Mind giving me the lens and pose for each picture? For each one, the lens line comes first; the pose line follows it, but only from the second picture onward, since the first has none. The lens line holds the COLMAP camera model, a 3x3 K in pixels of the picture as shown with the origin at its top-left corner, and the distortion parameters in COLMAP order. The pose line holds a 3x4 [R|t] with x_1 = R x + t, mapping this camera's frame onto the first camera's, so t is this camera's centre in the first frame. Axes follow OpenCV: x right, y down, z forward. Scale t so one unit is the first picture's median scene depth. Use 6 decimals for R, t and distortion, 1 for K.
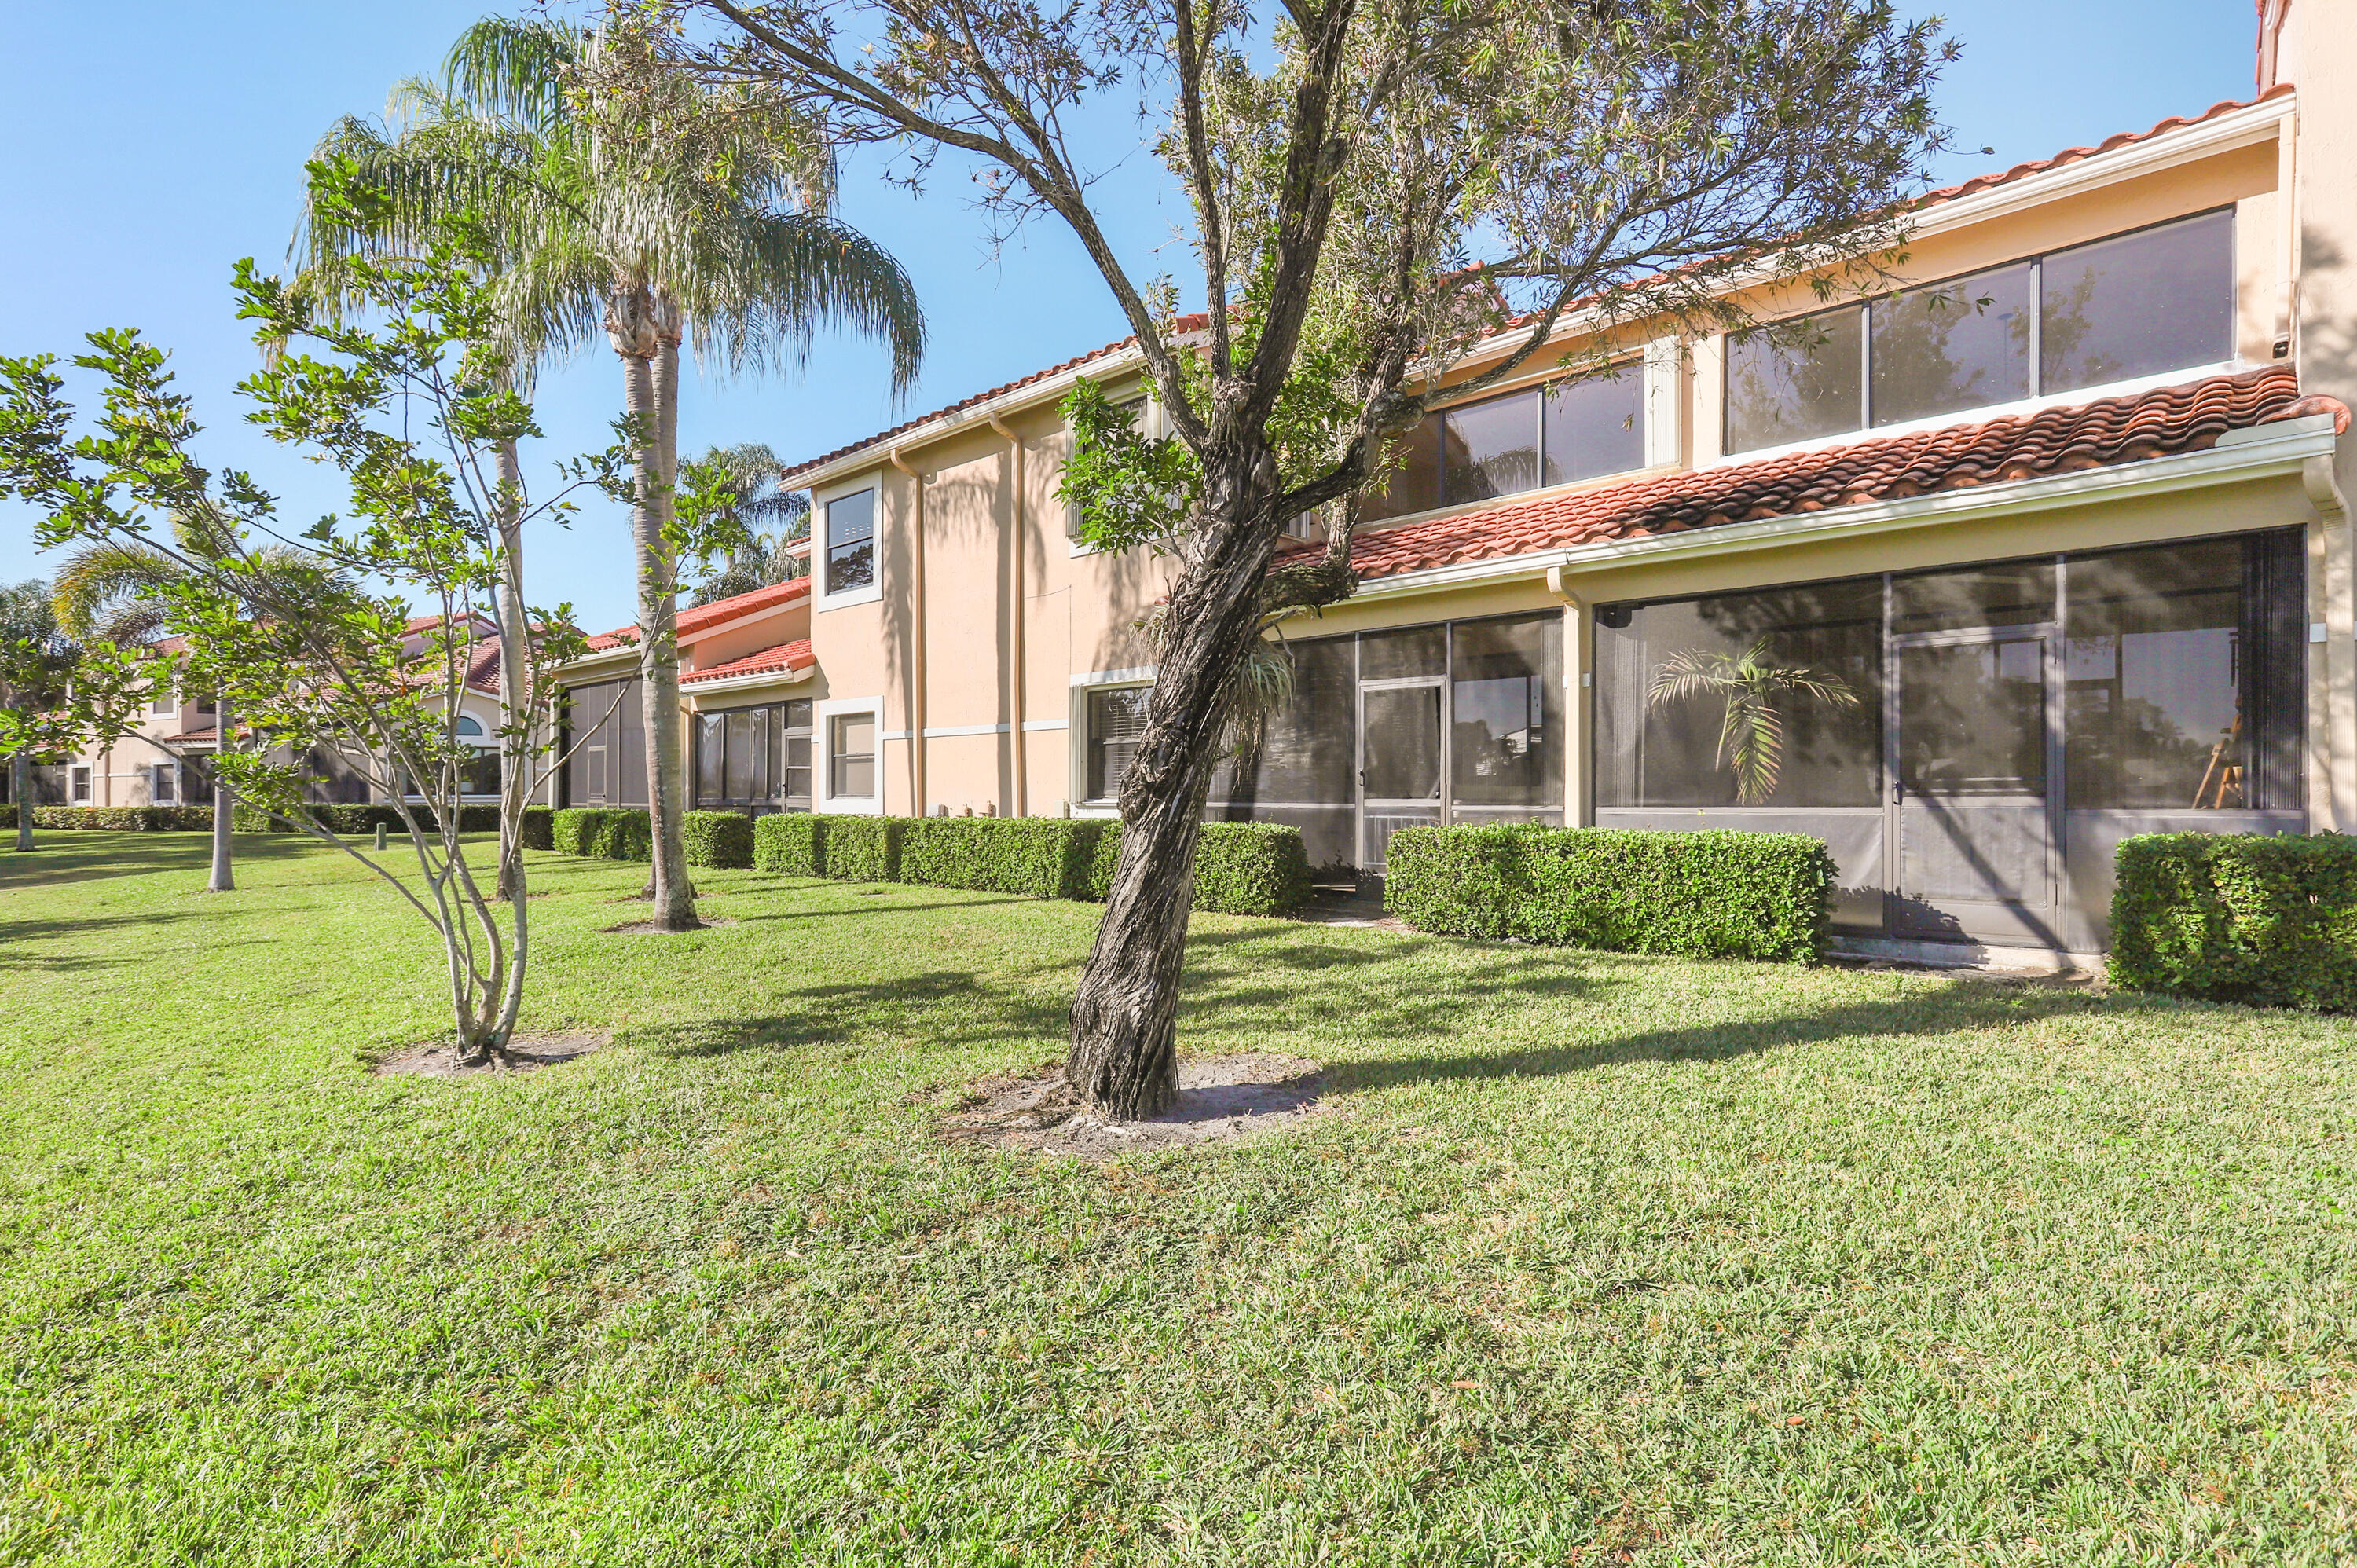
lens RADIAL K [[1147.9, 0, 1191.2], [0, 1147.9, 760.8], [0, 0, 1]] dist [-0.003560, -0.000428]
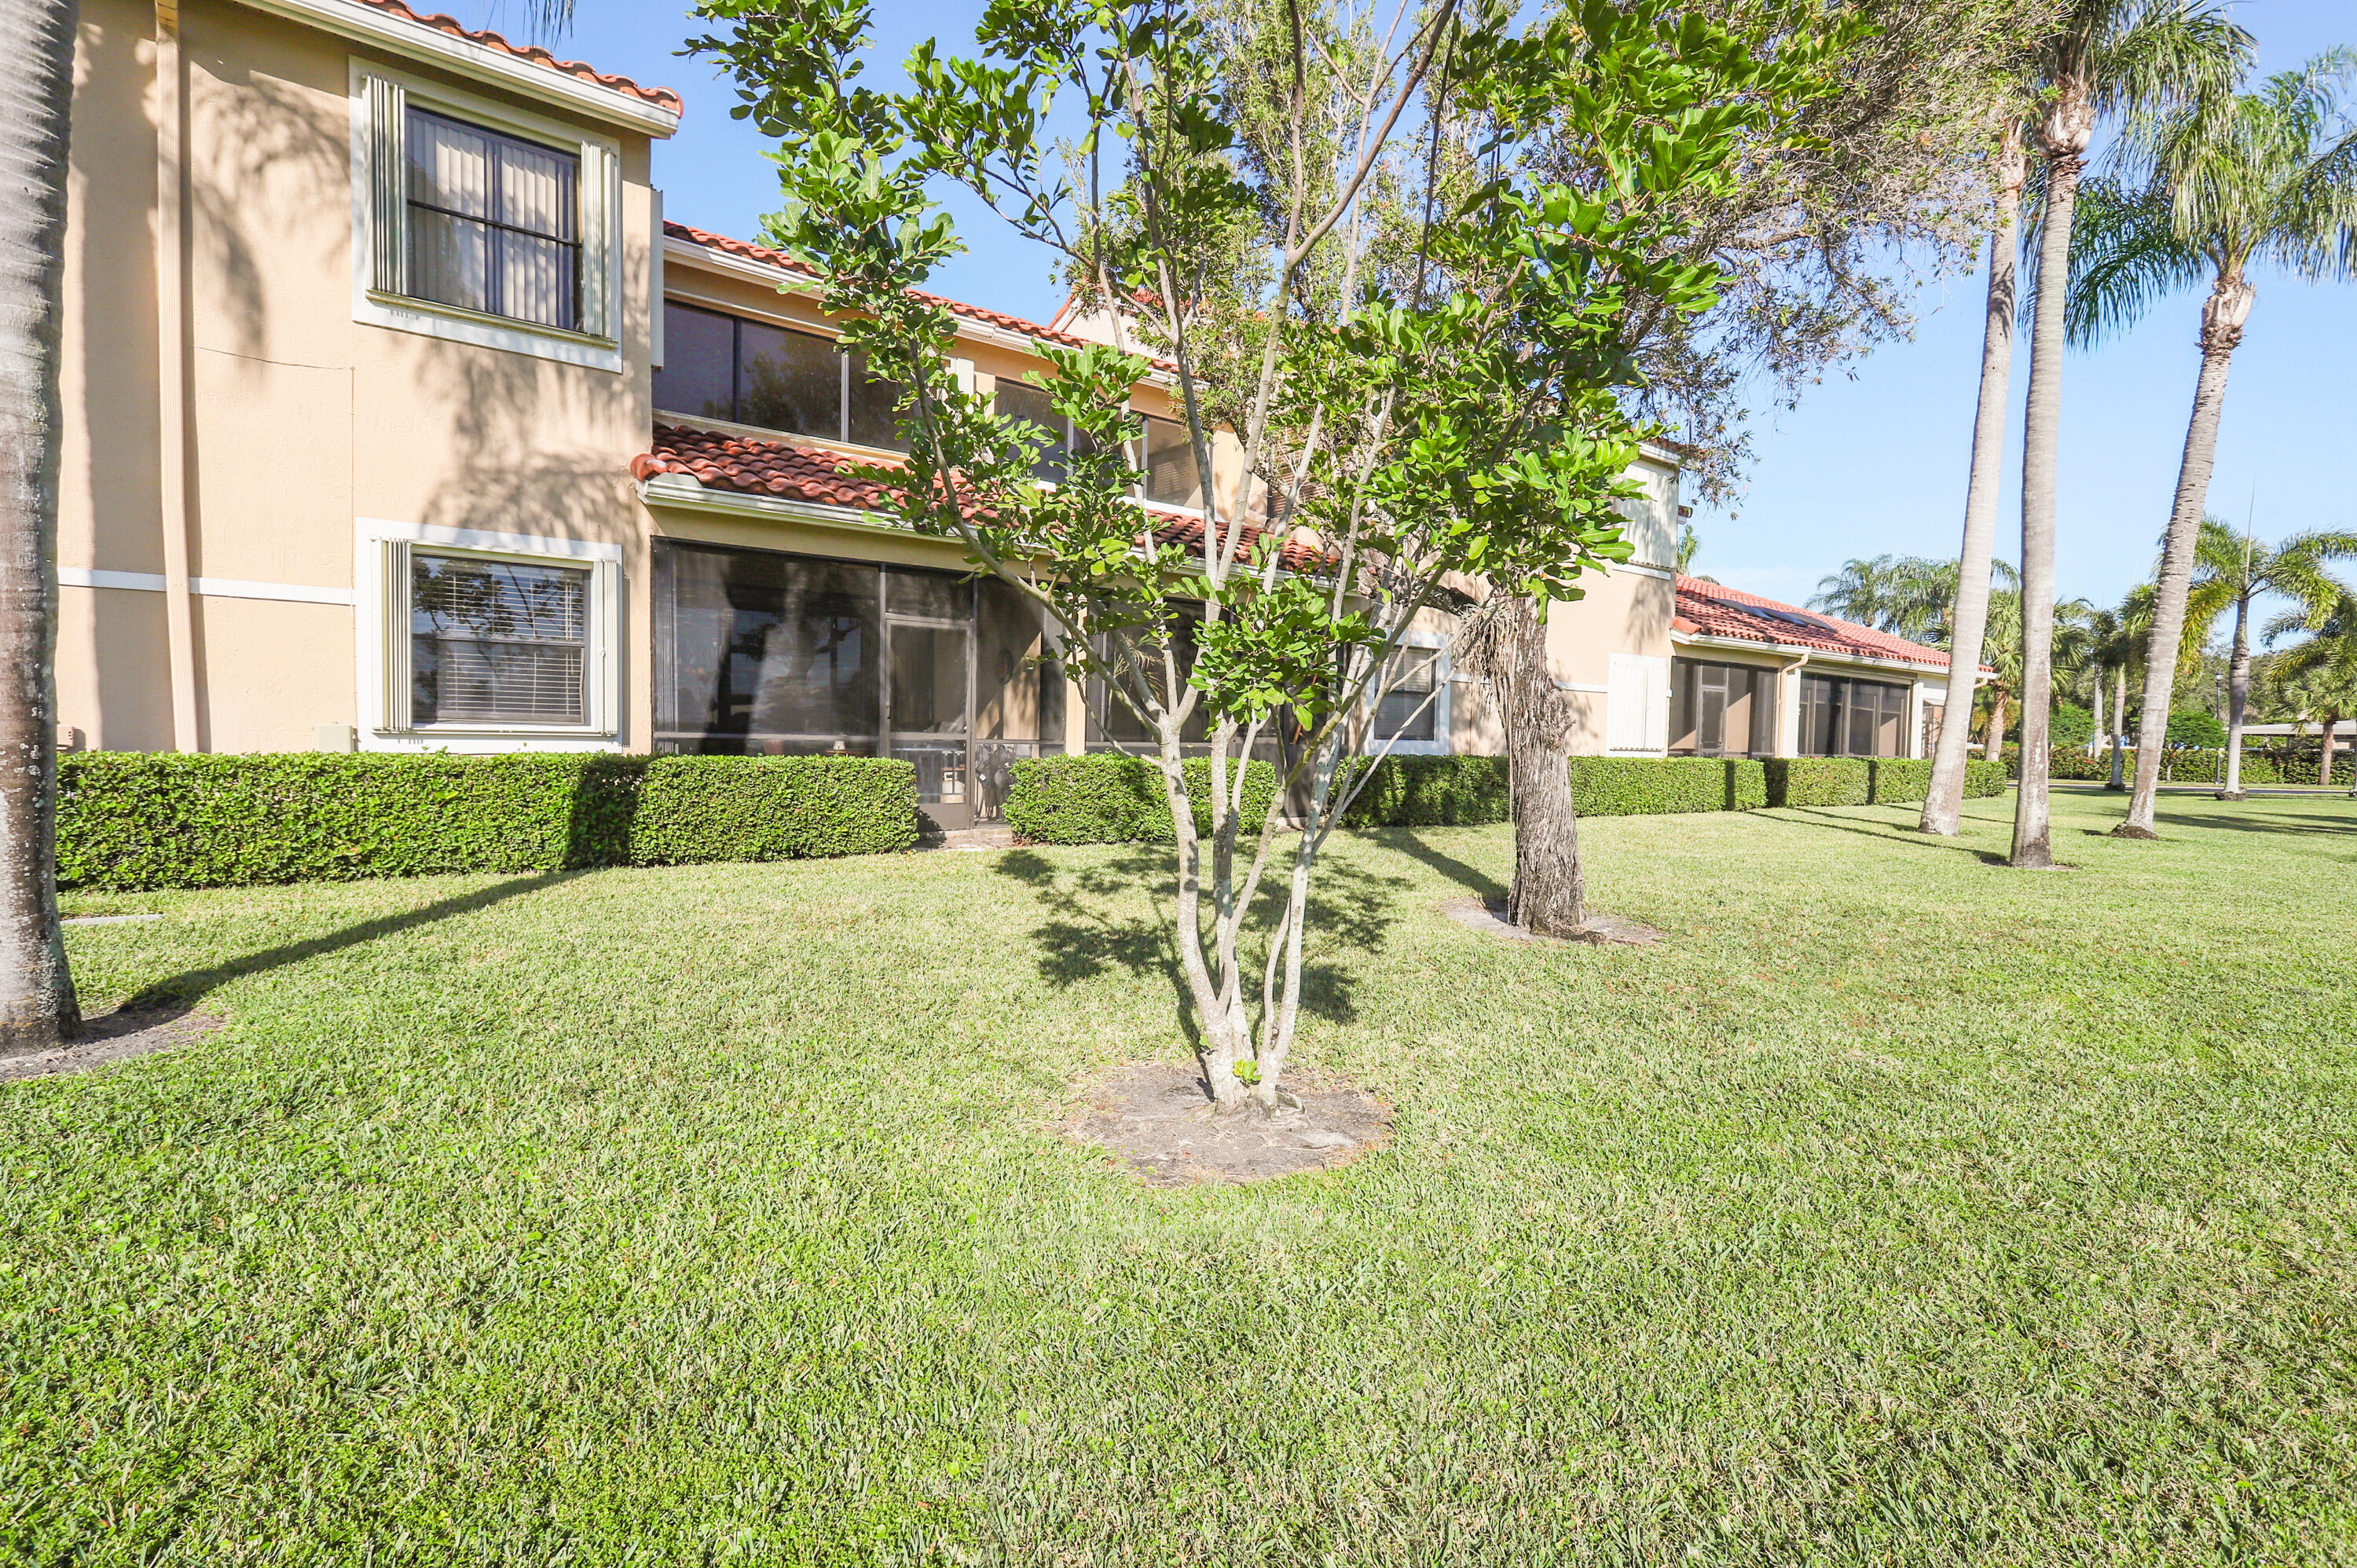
lens RADIAL K [[1127.8, 0, 1178.5], [0, 1127.8, 784.0], [0, 0, 1]] dist [-0.000242, -0.000155]
pose [[0.163920, -0.032304, 0.985945, -0.816067], [-0.045937, 0.998129, 0.040340, 0.028256], [-0.985403, -0.051904, 0.162130, 0.611616]]
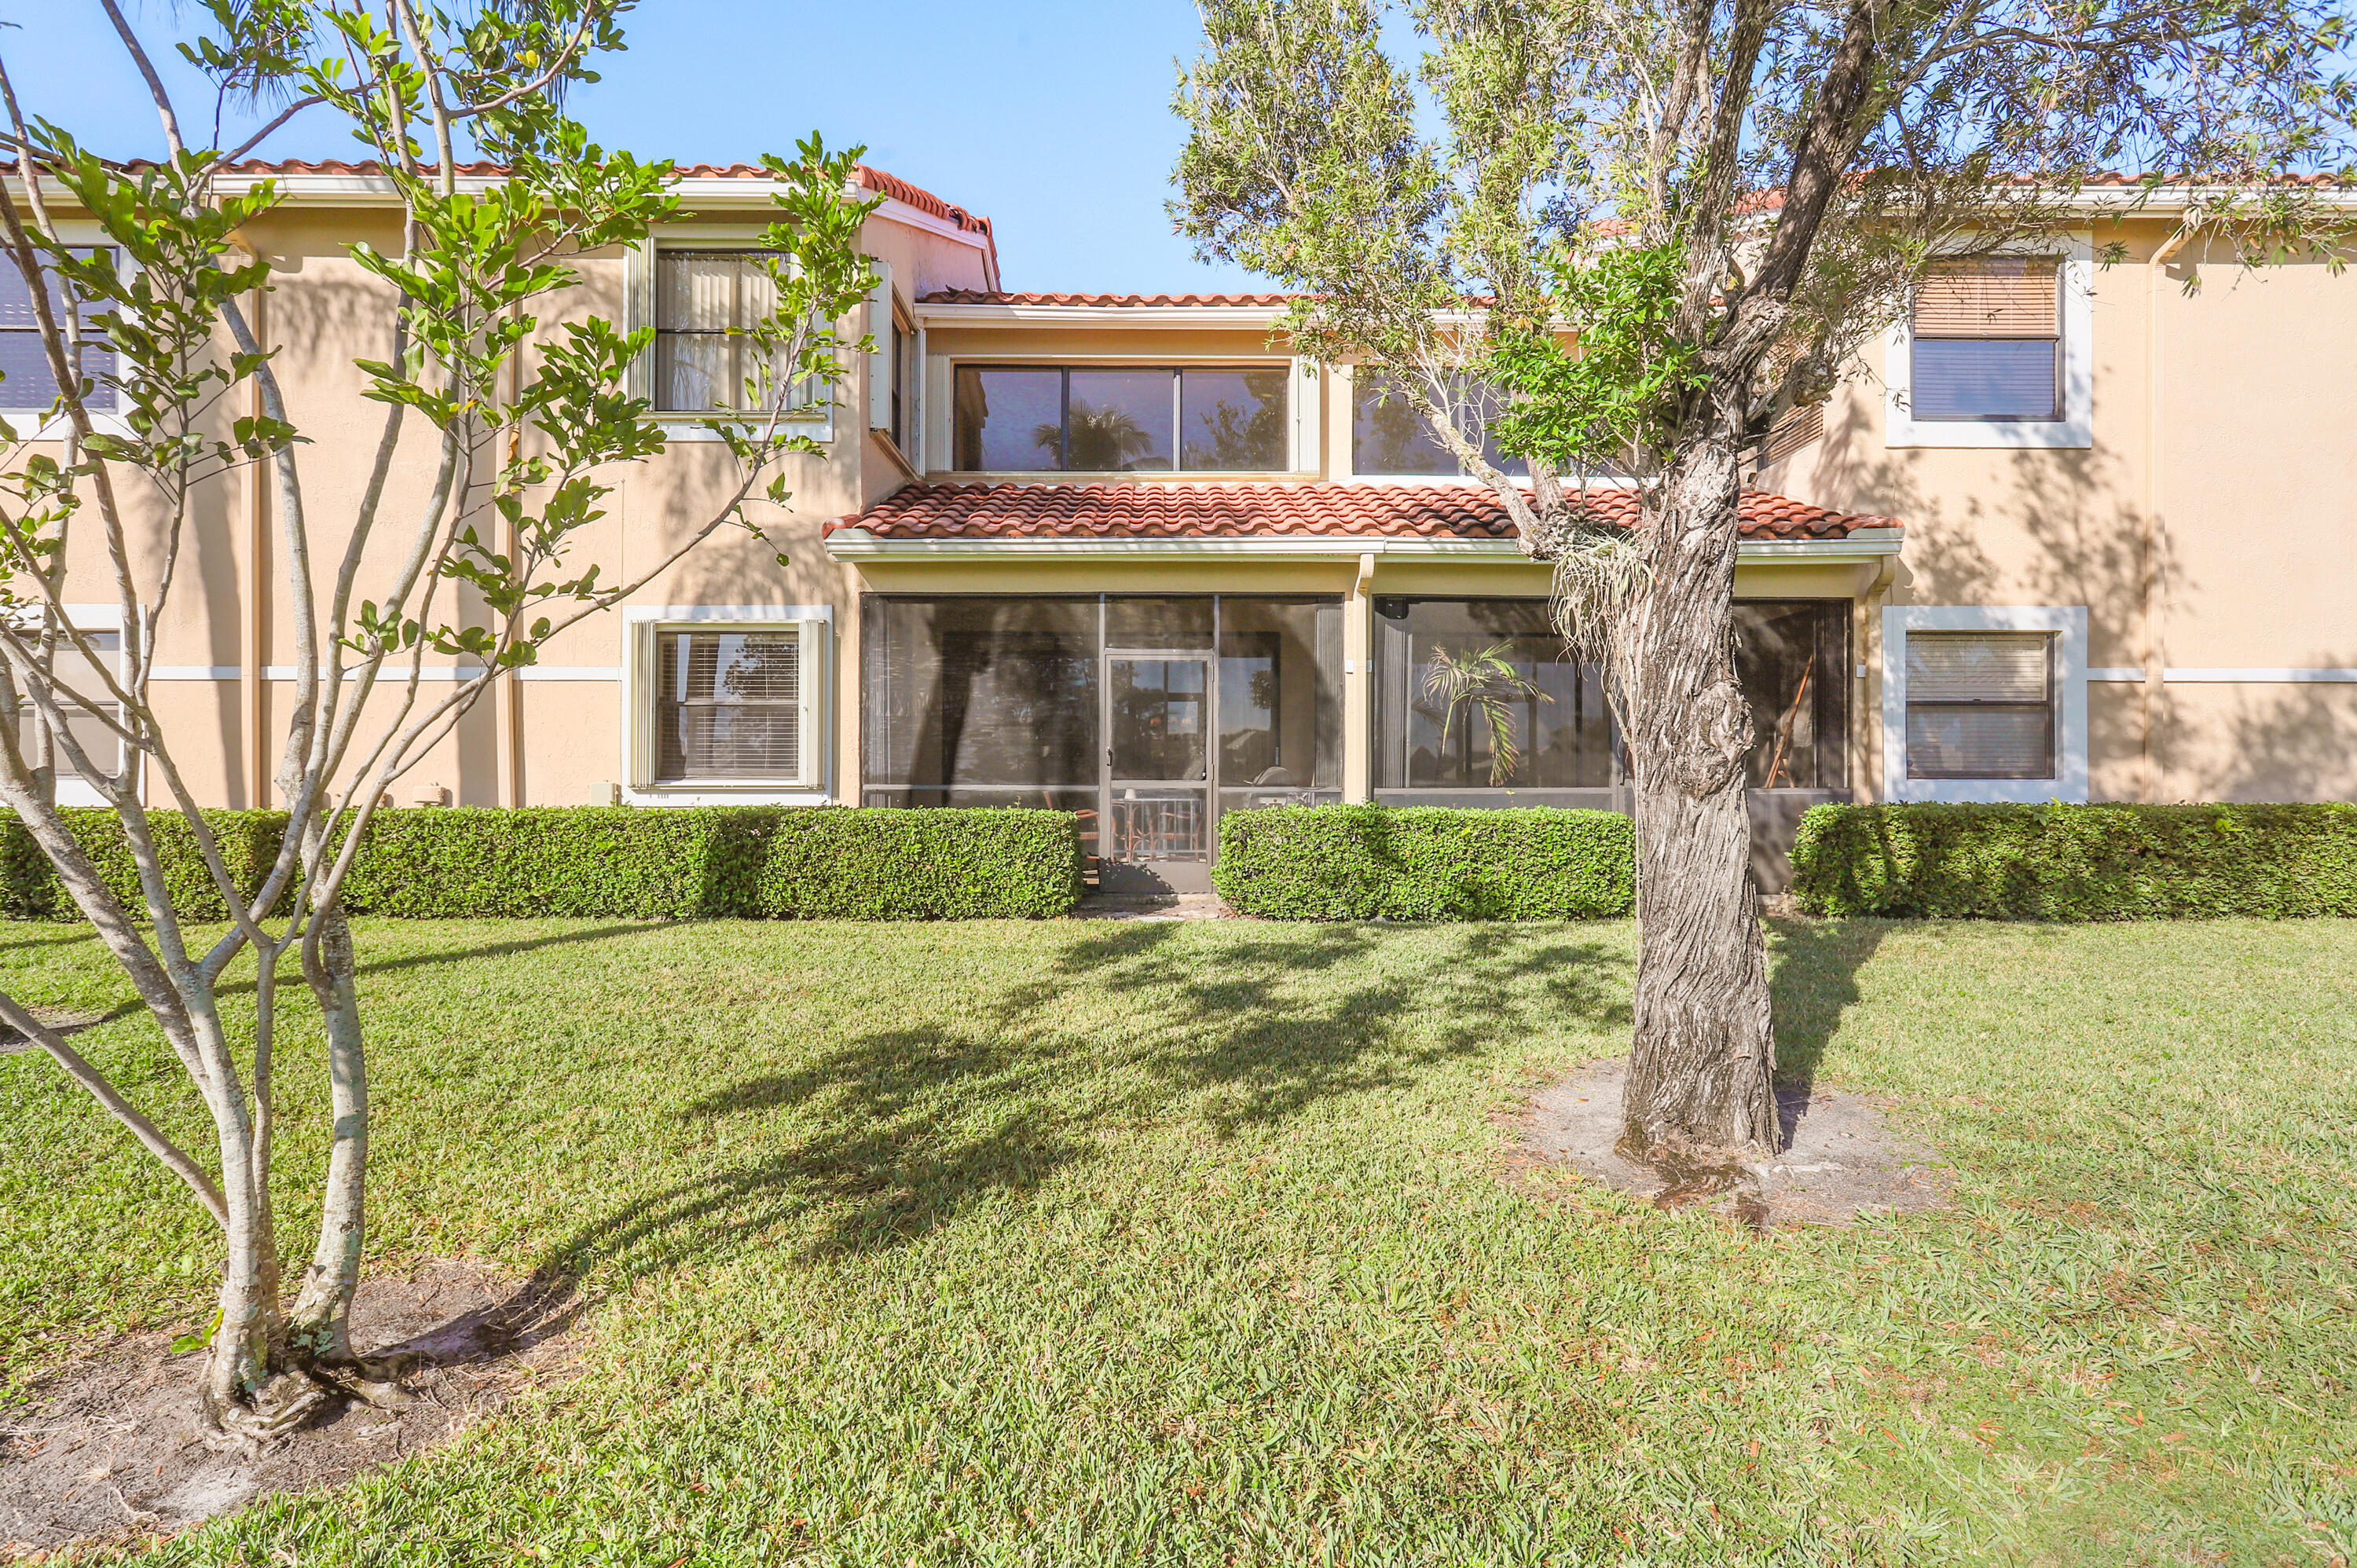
lens RADIAL K [[1147.9, 0, 1191.2], [0, 1147.9, 760.8], [0, 0, 1]] dist [-0.003560, -0.000428]
pose [[0.728731, 0.013326, 0.684670, -0.434601], [-0.022827, 0.999728, 0.004839, 0.012779], [-0.684420, -0.019155, 0.728837, 0.313495]]
